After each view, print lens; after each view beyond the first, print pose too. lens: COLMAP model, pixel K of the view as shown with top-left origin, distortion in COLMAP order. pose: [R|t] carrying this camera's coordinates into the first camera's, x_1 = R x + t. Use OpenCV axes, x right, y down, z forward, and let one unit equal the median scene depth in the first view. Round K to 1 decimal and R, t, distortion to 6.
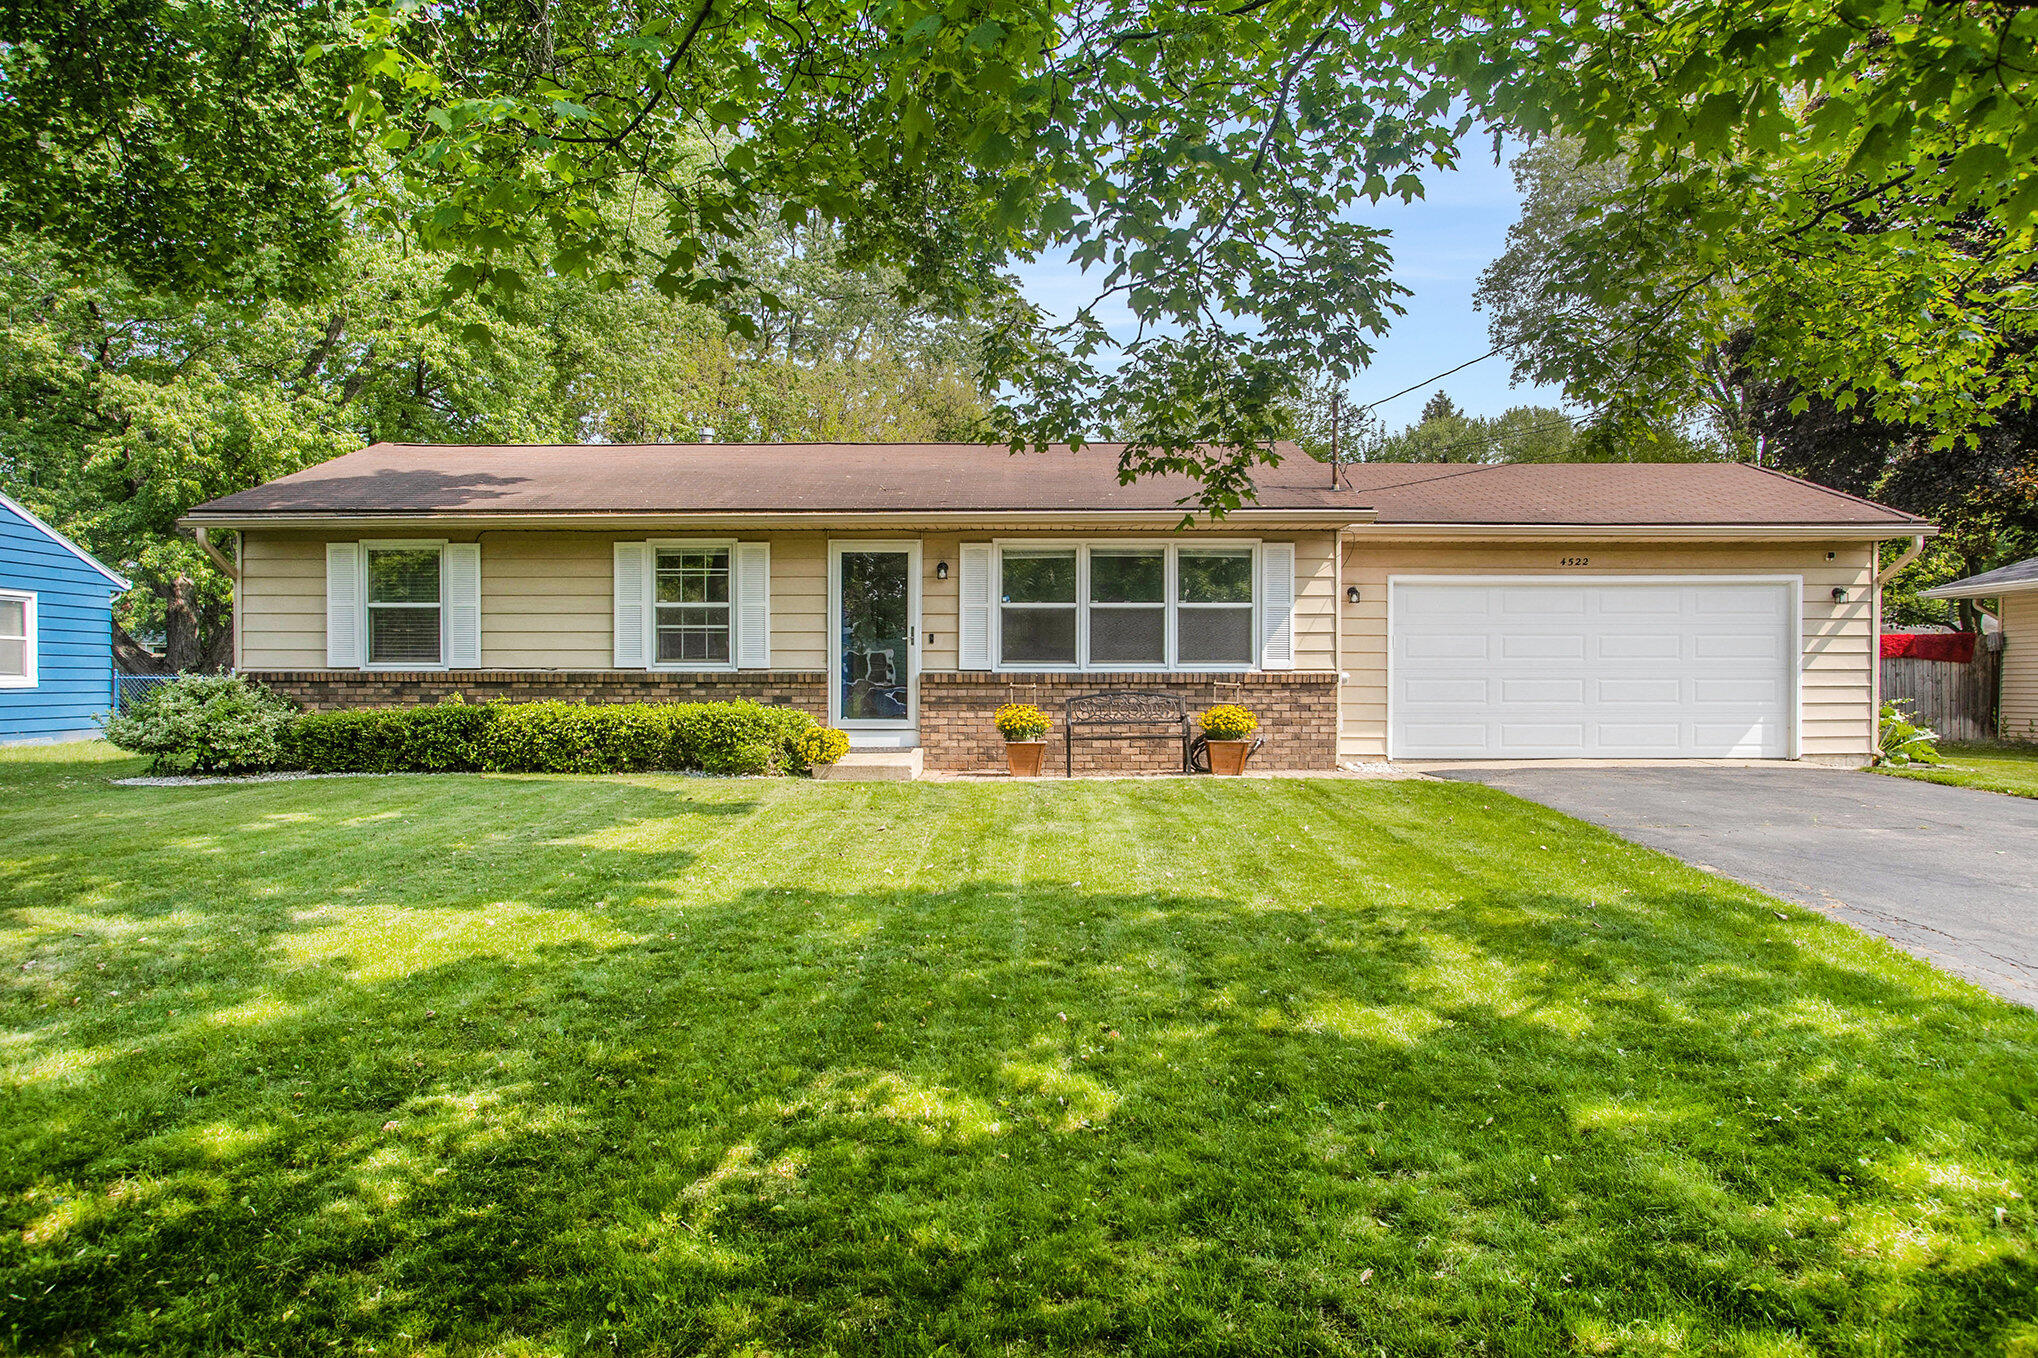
lens RADIAL K [[1273.6, 0, 1019.0], [0, 1273.6, 679.0], [0, 0, 1]] dist [0.031624, -0.001176]
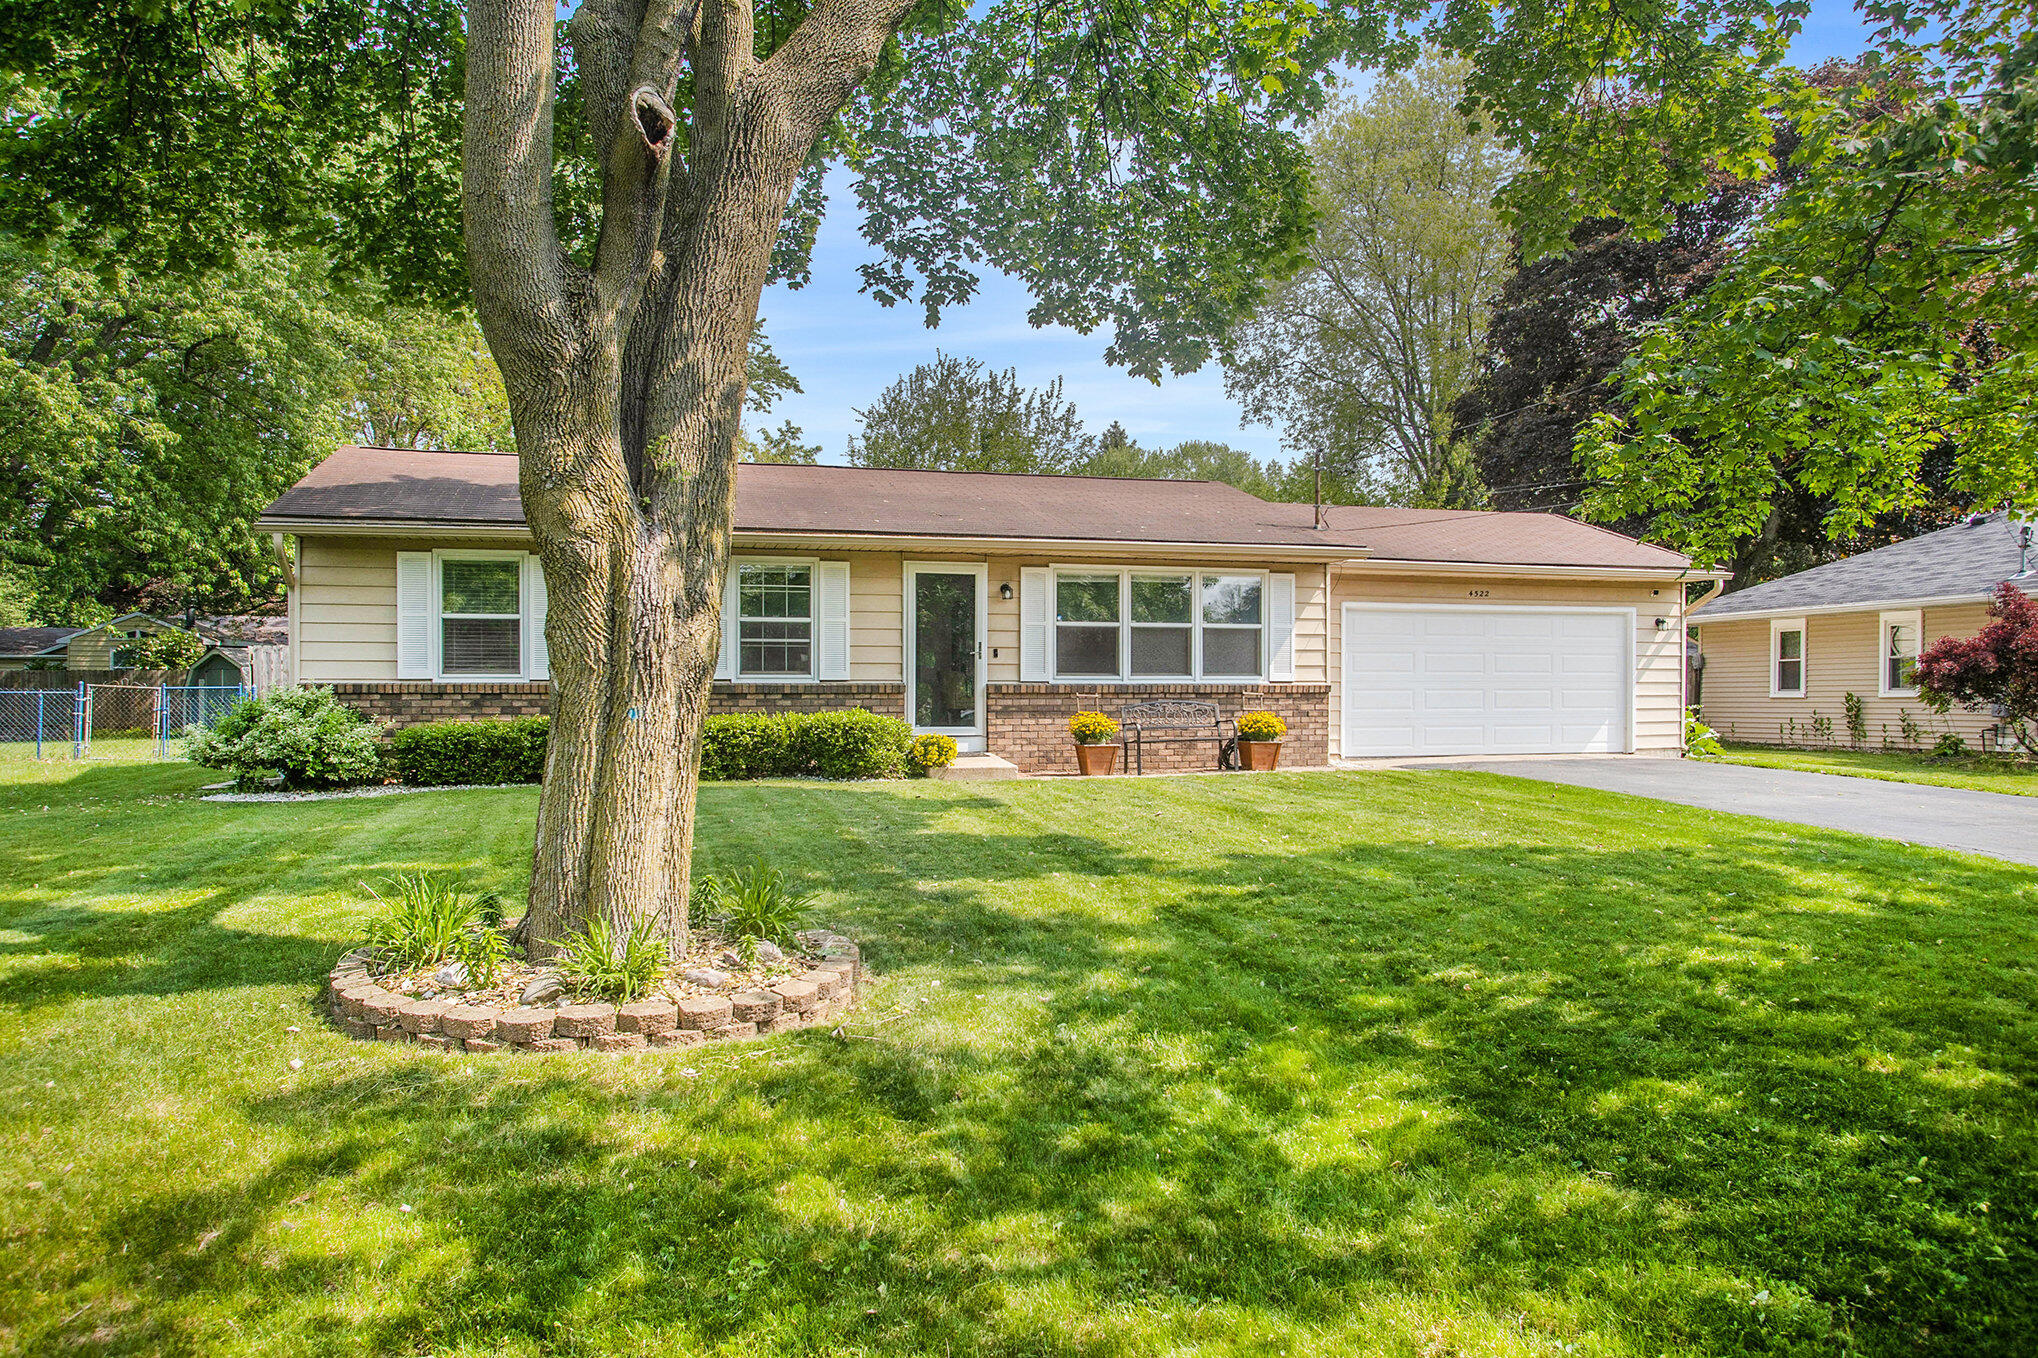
lens RADIAL K [[1273.6, 0, 1019.0], [0, 1273.6, 679.0], [0, 0, 1]] dist [0.031624, -0.001176]
pose [[0.964149, 0.000774, 0.265360, -0.341383], [0.003005, 0.999900, -0.013834, 0.005921], [-0.265344, 0.014136, 0.964050, -0.063232]]
